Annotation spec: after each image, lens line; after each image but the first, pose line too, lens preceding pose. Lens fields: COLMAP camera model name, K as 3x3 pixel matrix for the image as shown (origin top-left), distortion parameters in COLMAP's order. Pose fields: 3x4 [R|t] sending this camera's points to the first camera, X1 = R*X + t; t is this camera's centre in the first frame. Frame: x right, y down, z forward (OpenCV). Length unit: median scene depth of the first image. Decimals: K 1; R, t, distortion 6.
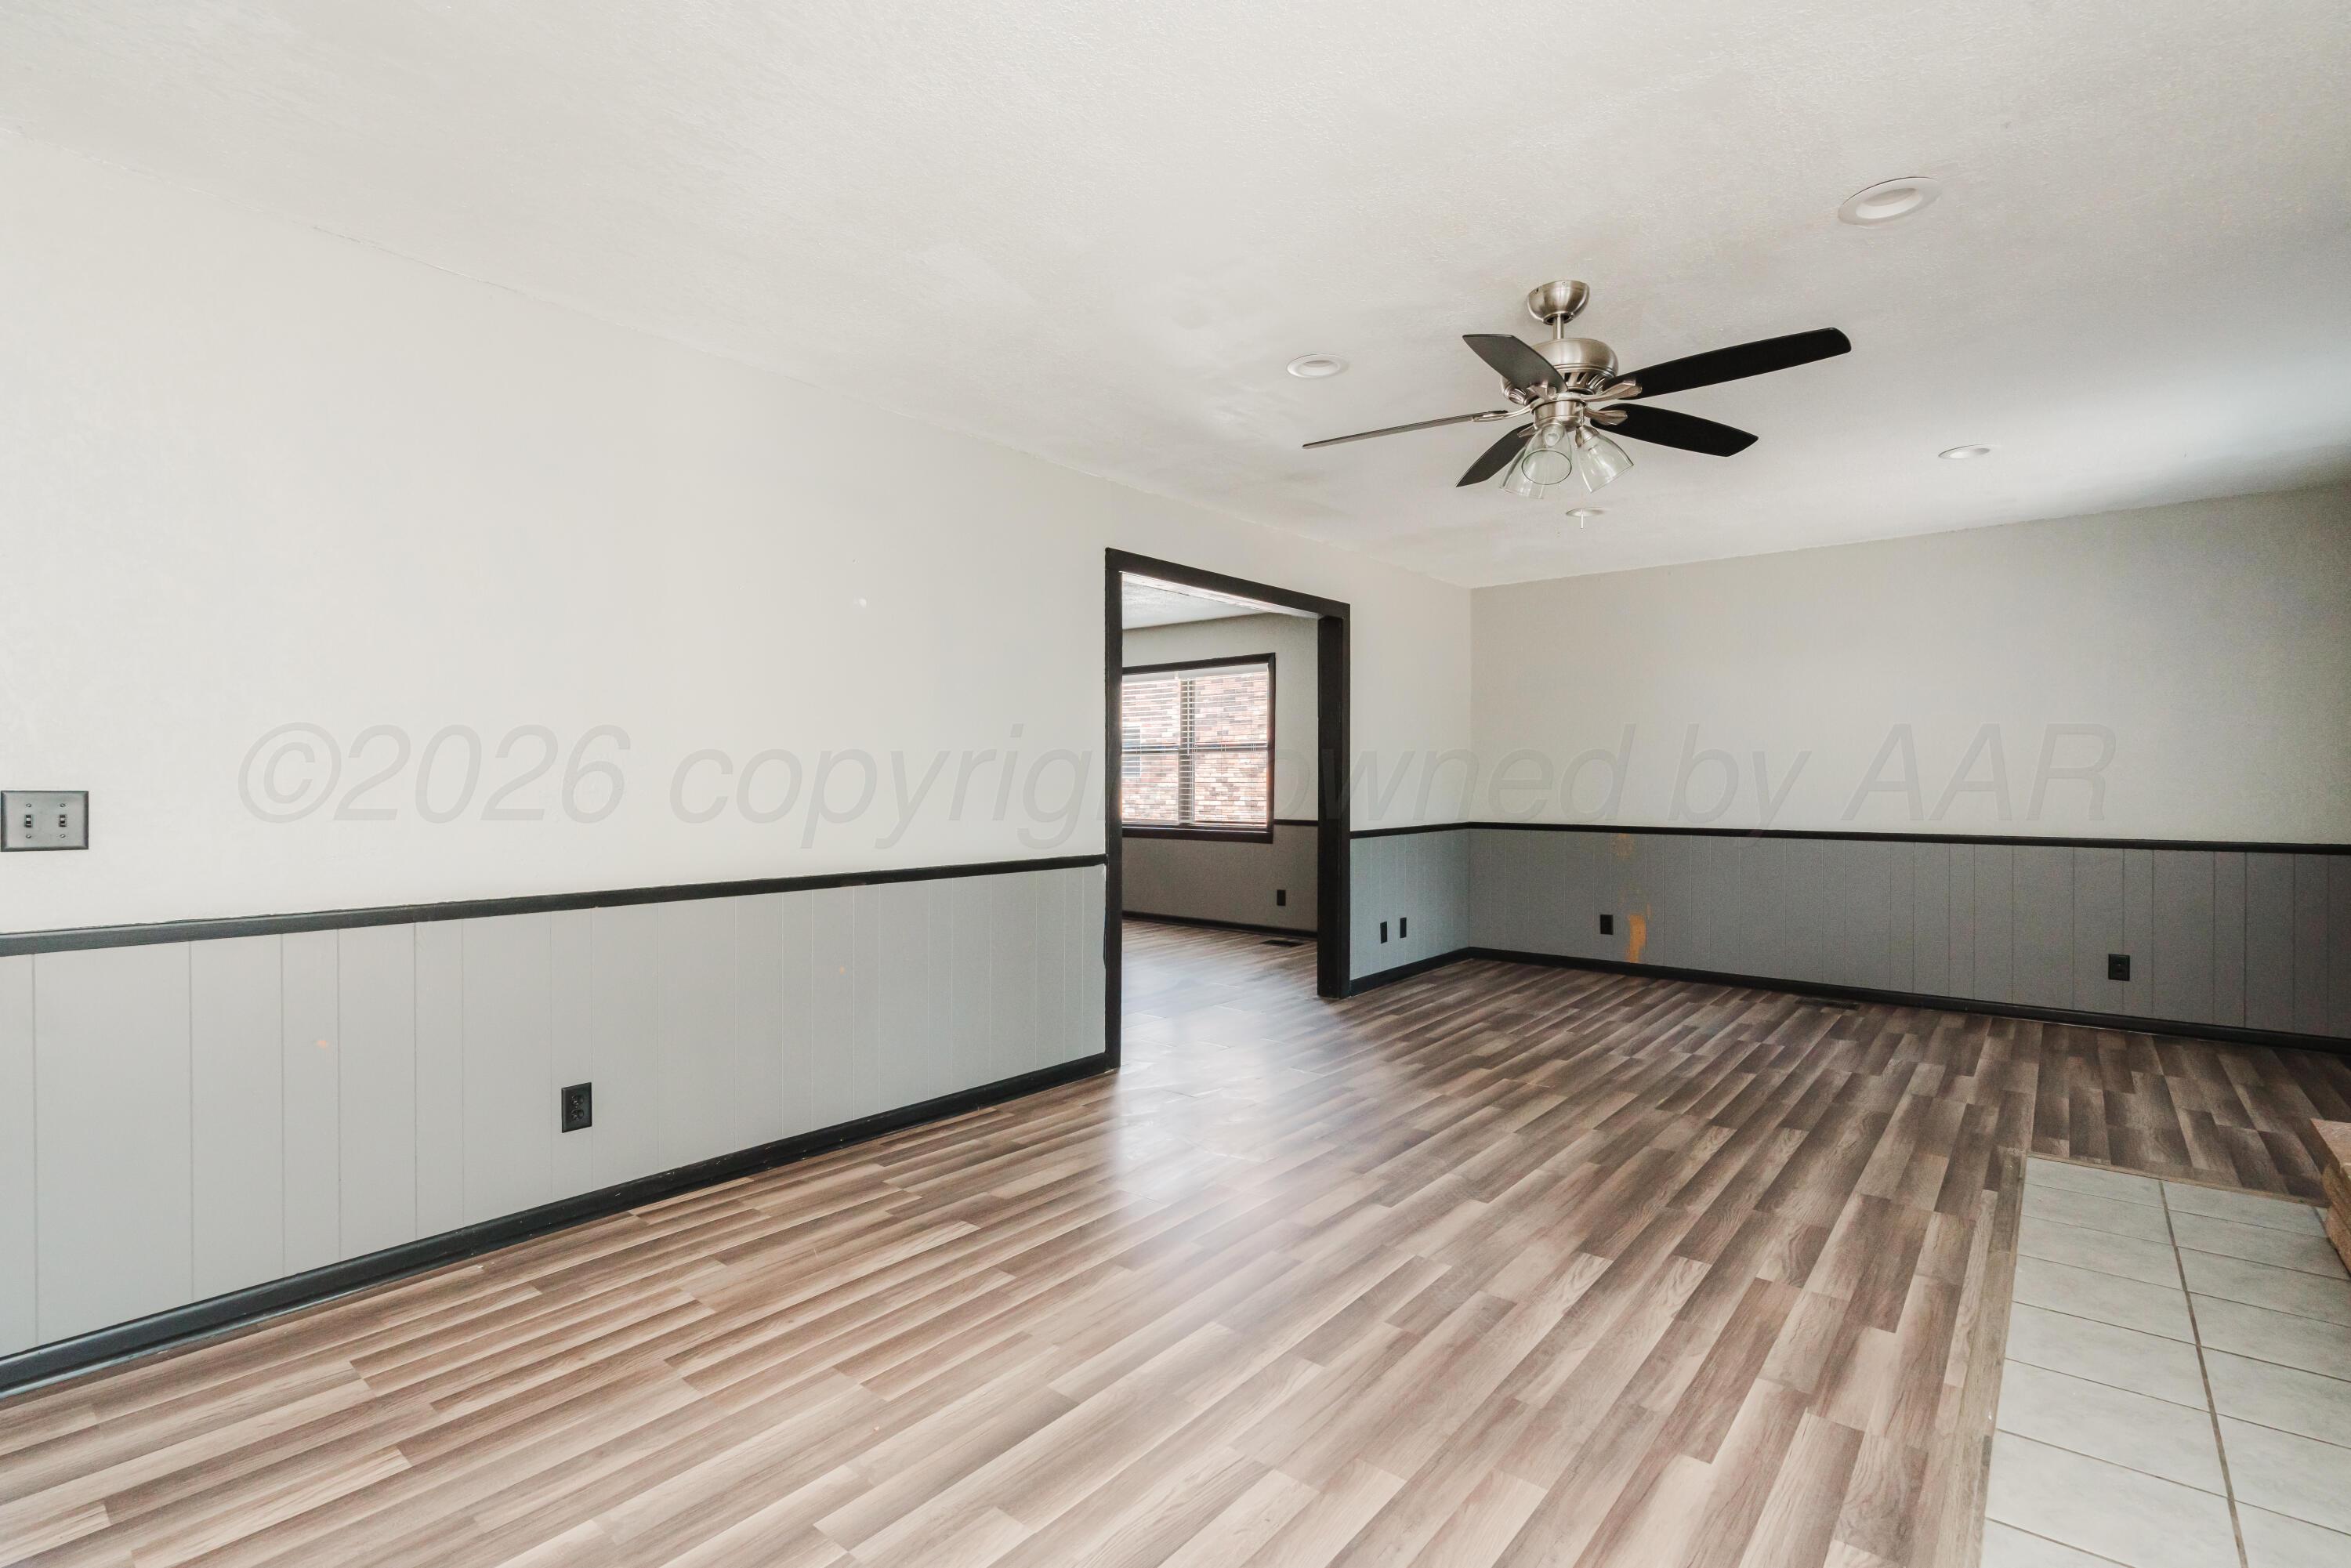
lens RADIAL K [[1073.9, 0, 1169.1], [0, 1073.9, 788.1], [0, 0, 1]] dist [-0.001959, -0.000483]
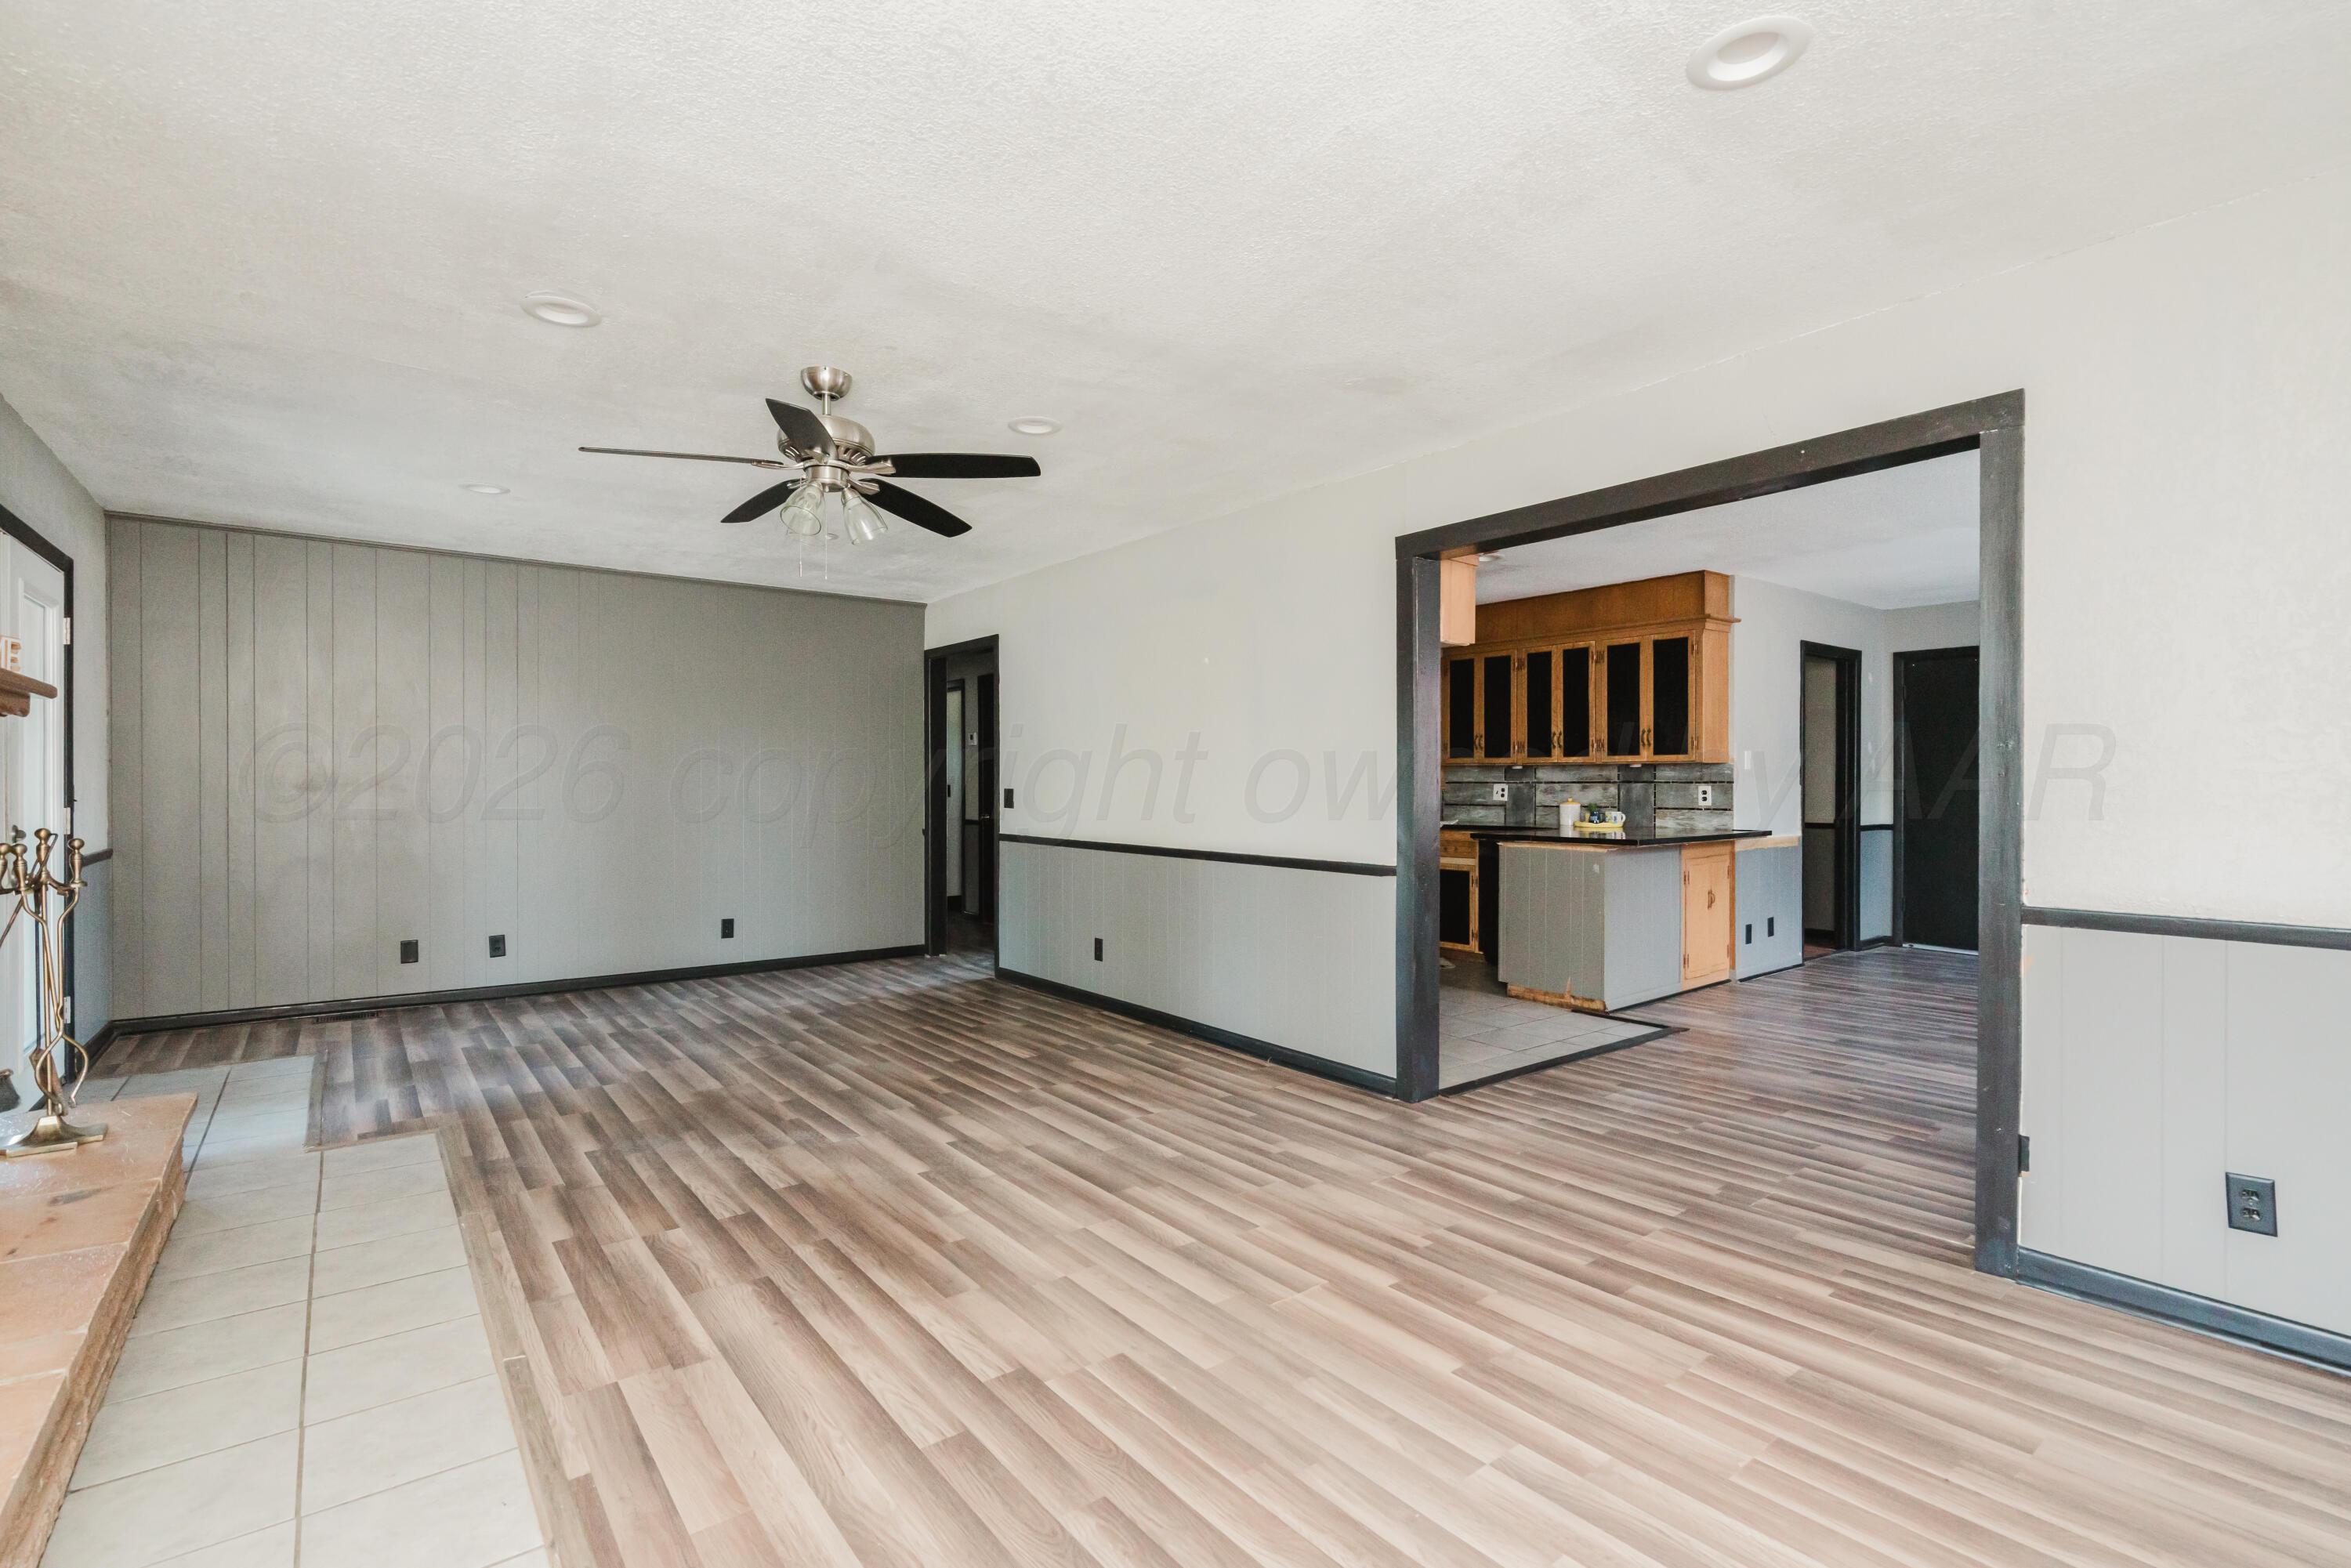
lens RADIAL K [[1062.9, 0, 1180.9], [0, 1062.9, 793.8], [0, 0, 1]] dist [-0.001055, -0.000080]
pose [[-0.200346, 0.009358, -0.979681, 1.329539], [-0.005244, 0.999930, 0.010624, -0.017417], [0.979711, 0.007266, -0.200283, 1.504061]]
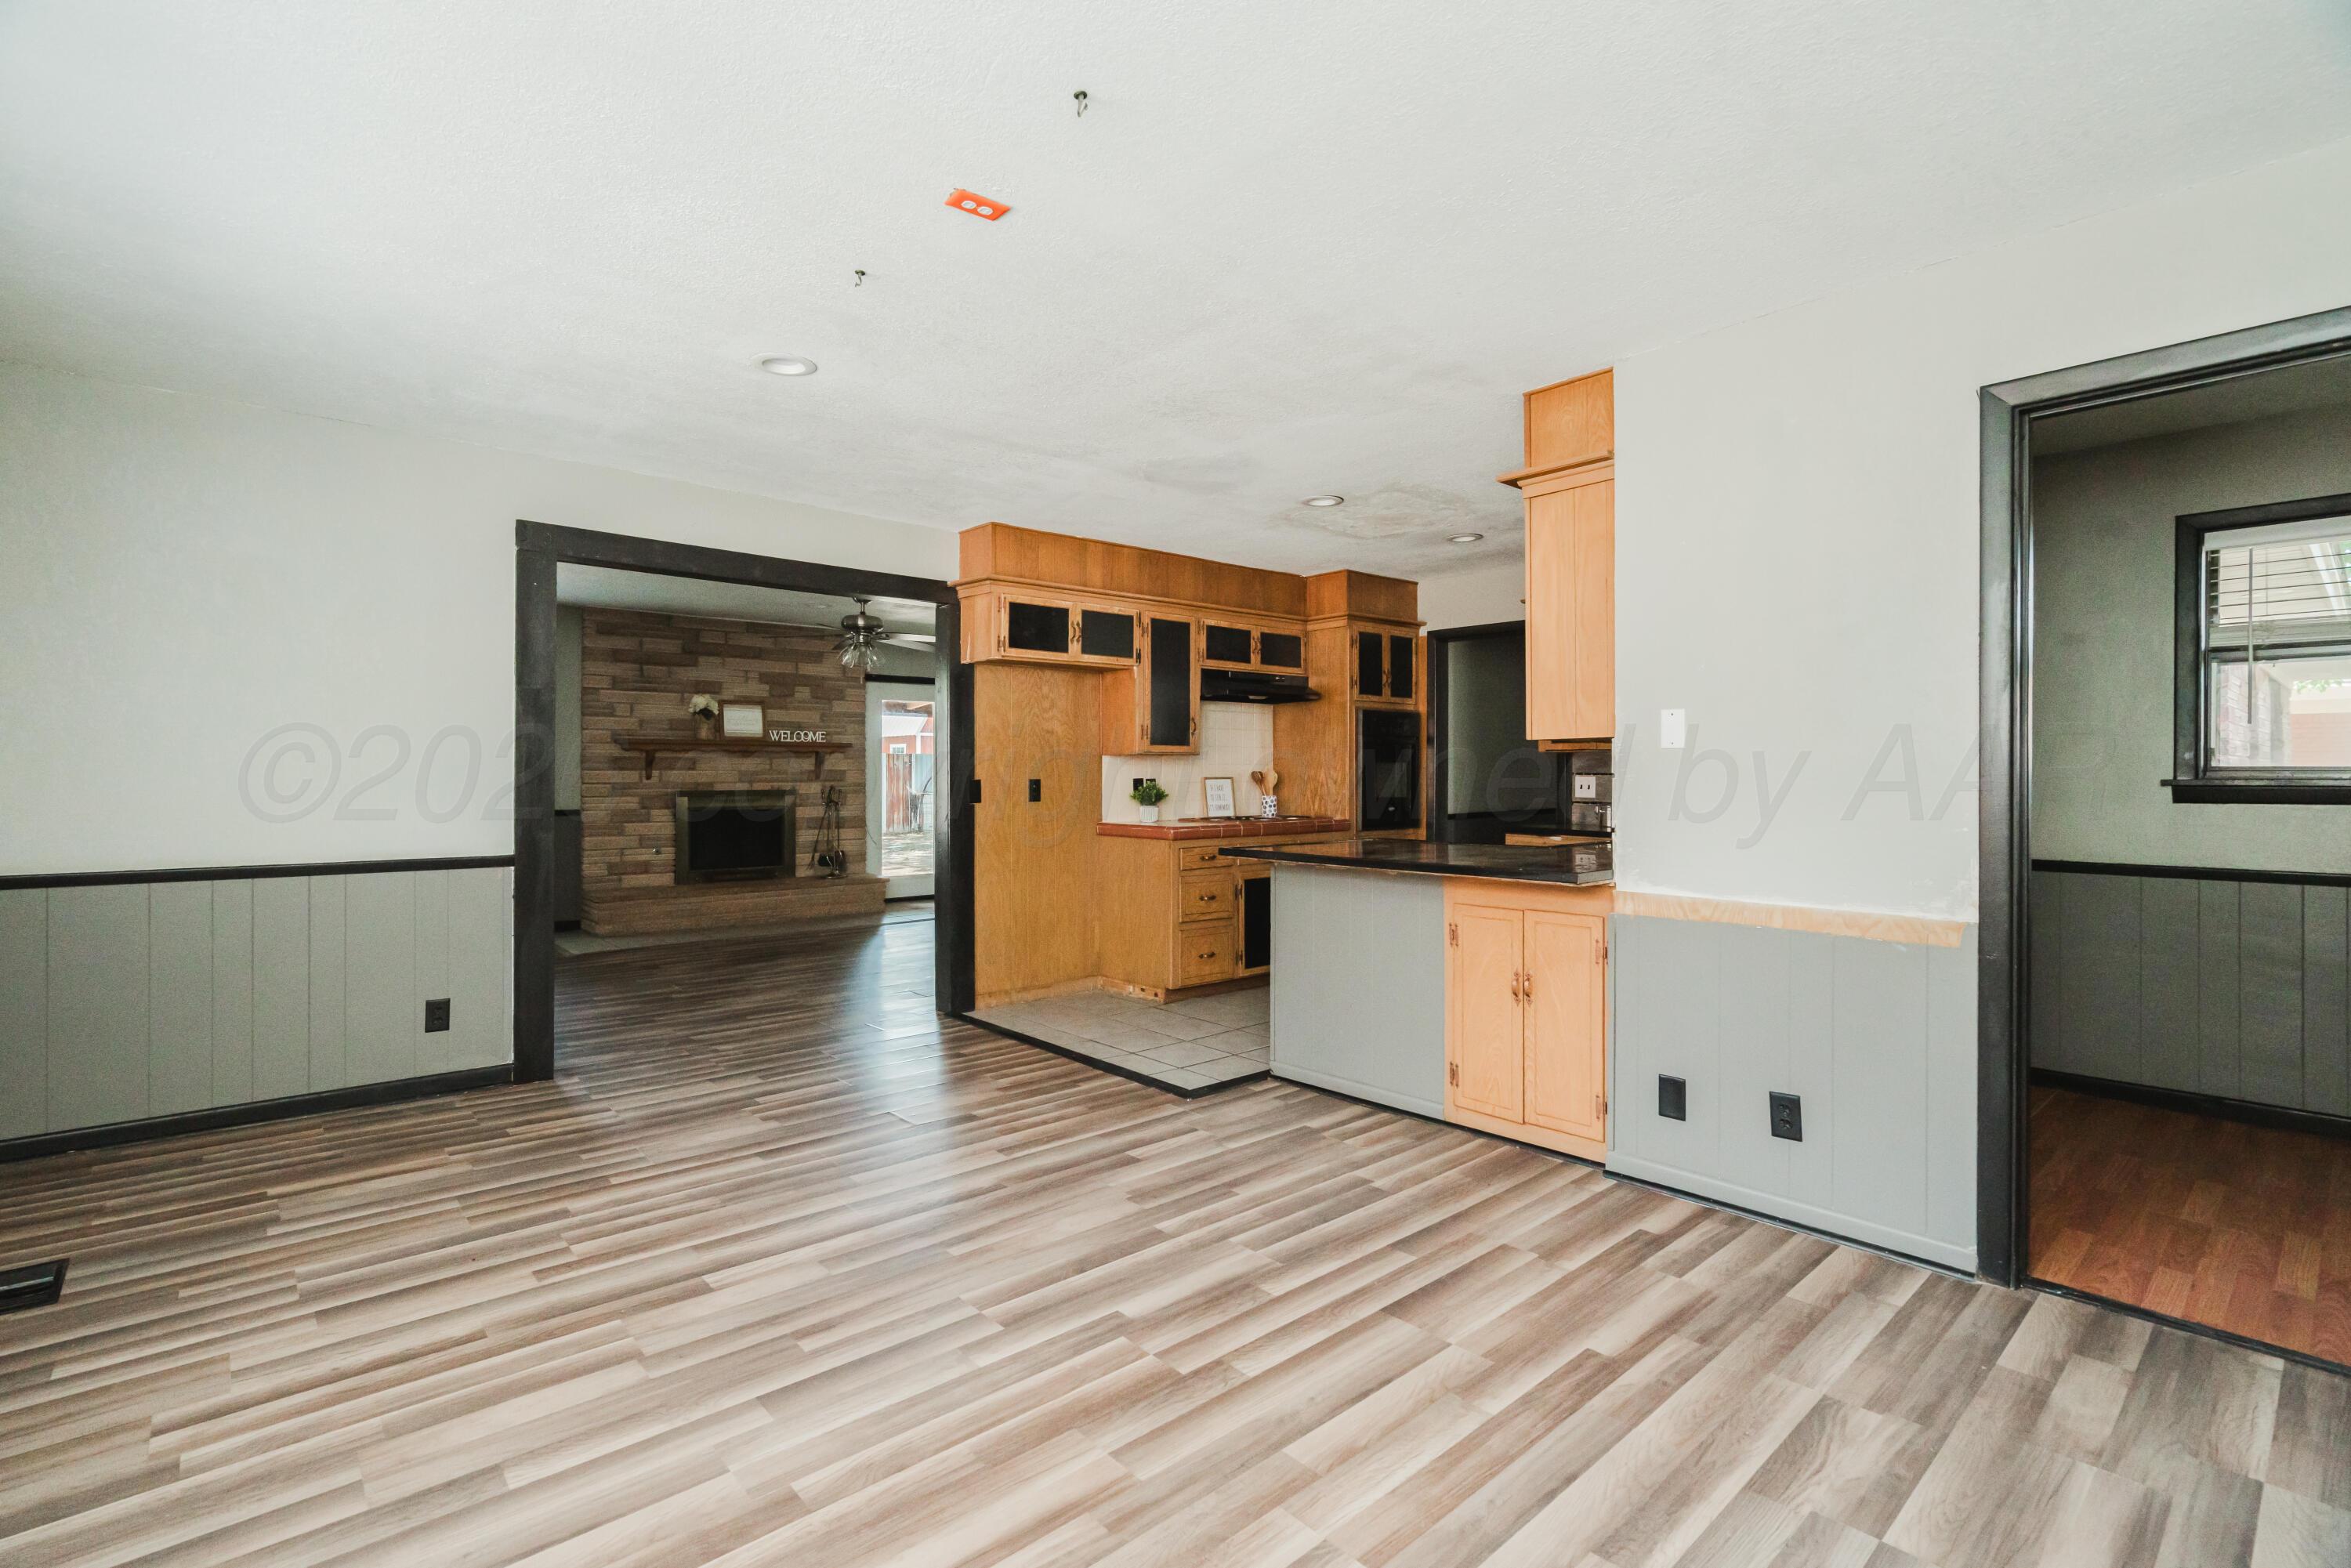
lens RADIAL K [[1065.3, 0, 1175.7], [0, 1065.3, 775.8], [0, 0, 1]] dist [-0.002056, -0.000108]
pose [[-0.991856, -0.002336, 0.127344, -0.711255], [-0.001524, 0.999978, 0.006474, -0.028231], [-0.127356, 0.006227, -0.991838, 3.302716]]
